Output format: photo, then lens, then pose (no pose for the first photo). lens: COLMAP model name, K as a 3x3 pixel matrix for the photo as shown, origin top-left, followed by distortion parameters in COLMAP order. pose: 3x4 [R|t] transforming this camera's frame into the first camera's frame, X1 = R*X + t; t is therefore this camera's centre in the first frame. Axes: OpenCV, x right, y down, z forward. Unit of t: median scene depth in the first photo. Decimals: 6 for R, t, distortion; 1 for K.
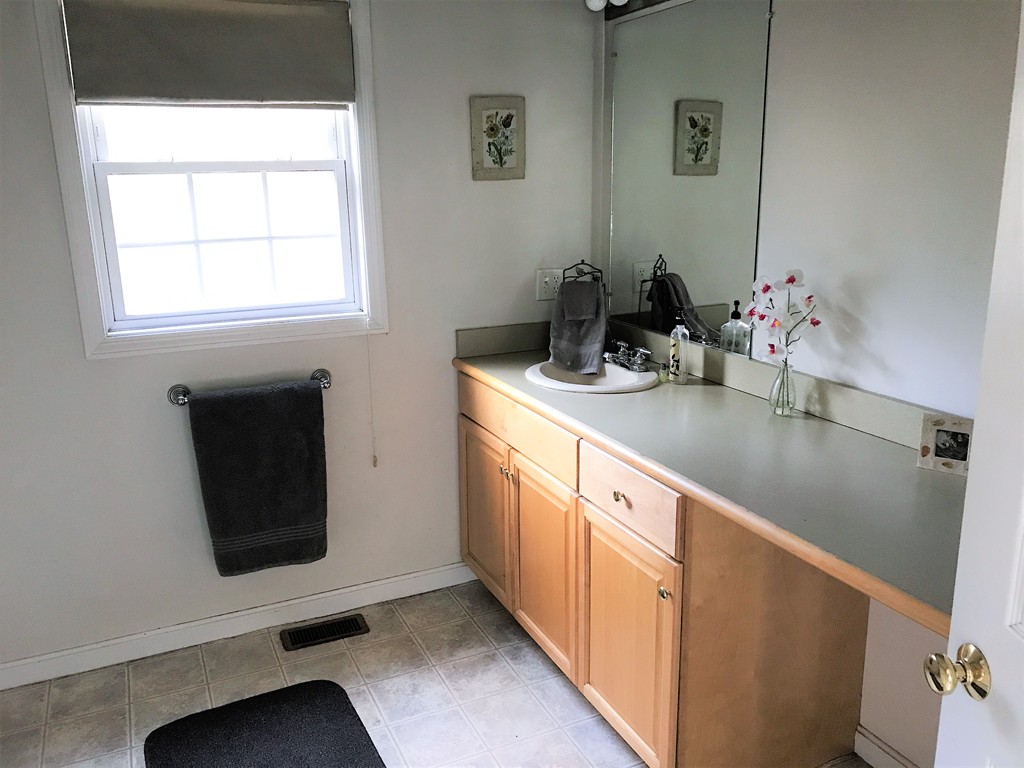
lens RADIAL K [[838.5, 0, 517.5], [0, 838.5, 388.2], [0, 0, 1]] dist [0.046296, -0.045981]
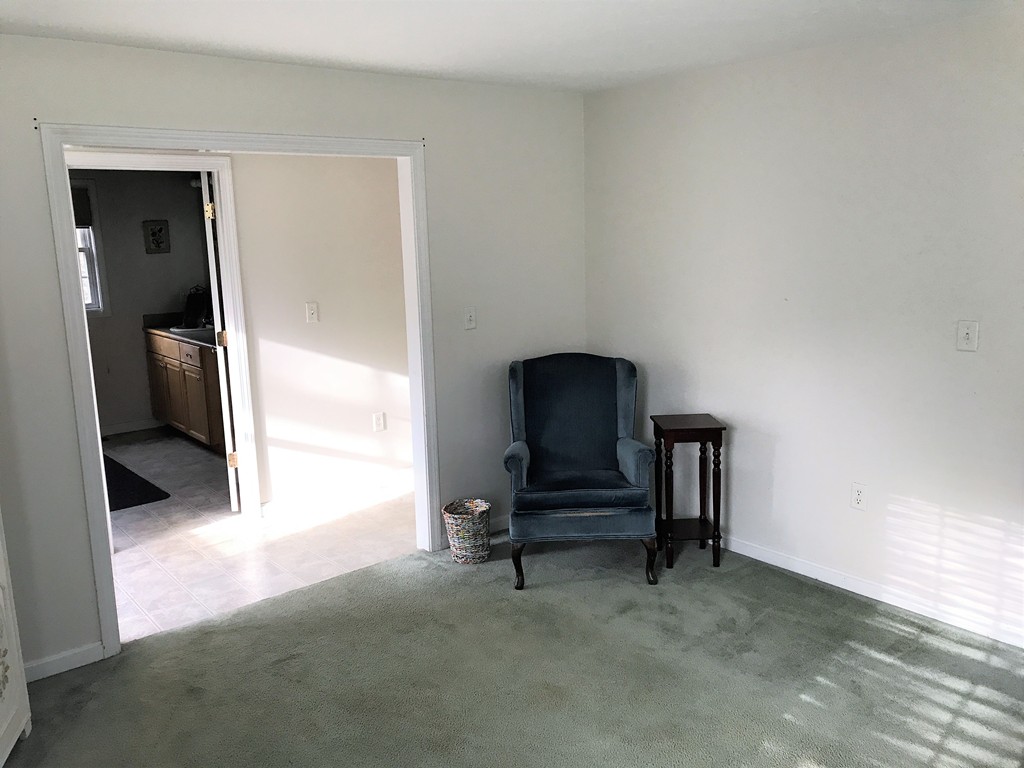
lens RADIAL K [[838.5, 0, 515.2], [0, 838.5, 378.2], [0, 0, 1]] dist [0.046296, -0.045981]
pose [[0.970129, -0.059518, 0.235176, 0.188495], [0.078442, 0.994319, -0.071944, 0.181937], [-0.229558, 0.088242, 0.969287, -0.778454]]
